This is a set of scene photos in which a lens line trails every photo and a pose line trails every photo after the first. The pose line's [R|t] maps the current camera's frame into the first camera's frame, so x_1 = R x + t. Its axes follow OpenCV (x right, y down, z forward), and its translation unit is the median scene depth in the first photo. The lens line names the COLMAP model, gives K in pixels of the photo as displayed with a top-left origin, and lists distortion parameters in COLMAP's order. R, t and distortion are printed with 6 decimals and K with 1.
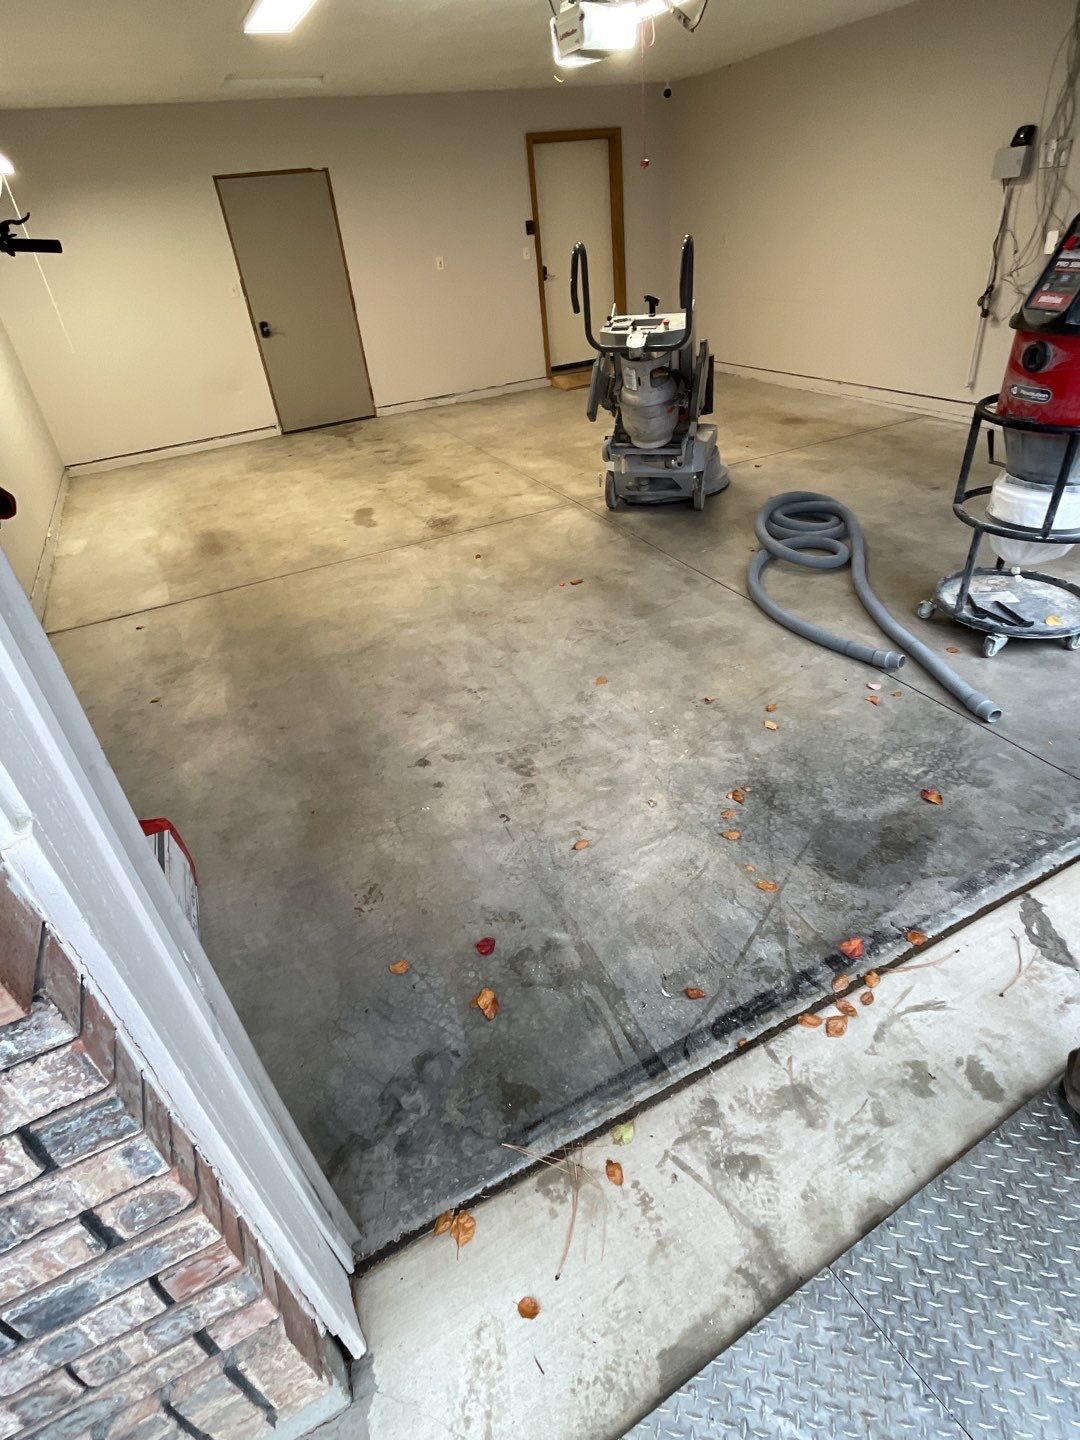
lens RADIAL K [[751.8, 0, 542.3], [0, 751.8, 712.6], [0, 0, 1]] dist [-0.003525, -0.000328]
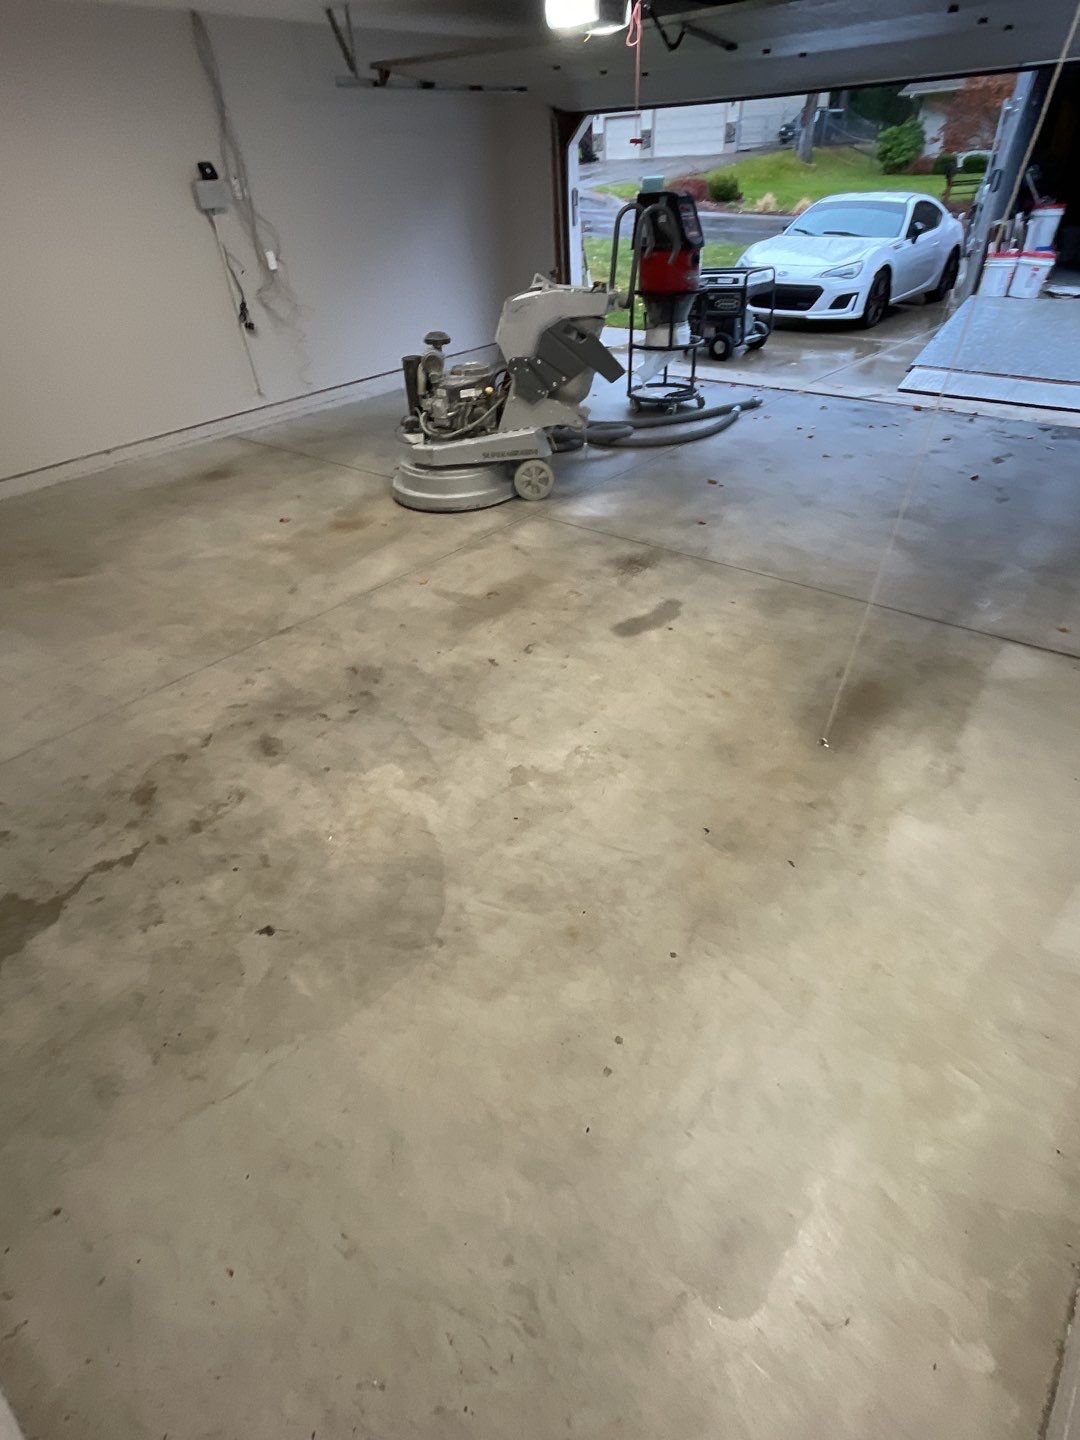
lens RADIAL K [[751.8, 0, 542.3], [0, 751.8, 712.6], [0, 0, 1]] dist [-0.003525, -0.000328]
pose [[-0.405650, -0.446572, 0.797509, -1.362217], [0.570934, 0.557570, 0.602619, -1.192137], [-0.713780, 0.699778, 0.028785, 1.981471]]
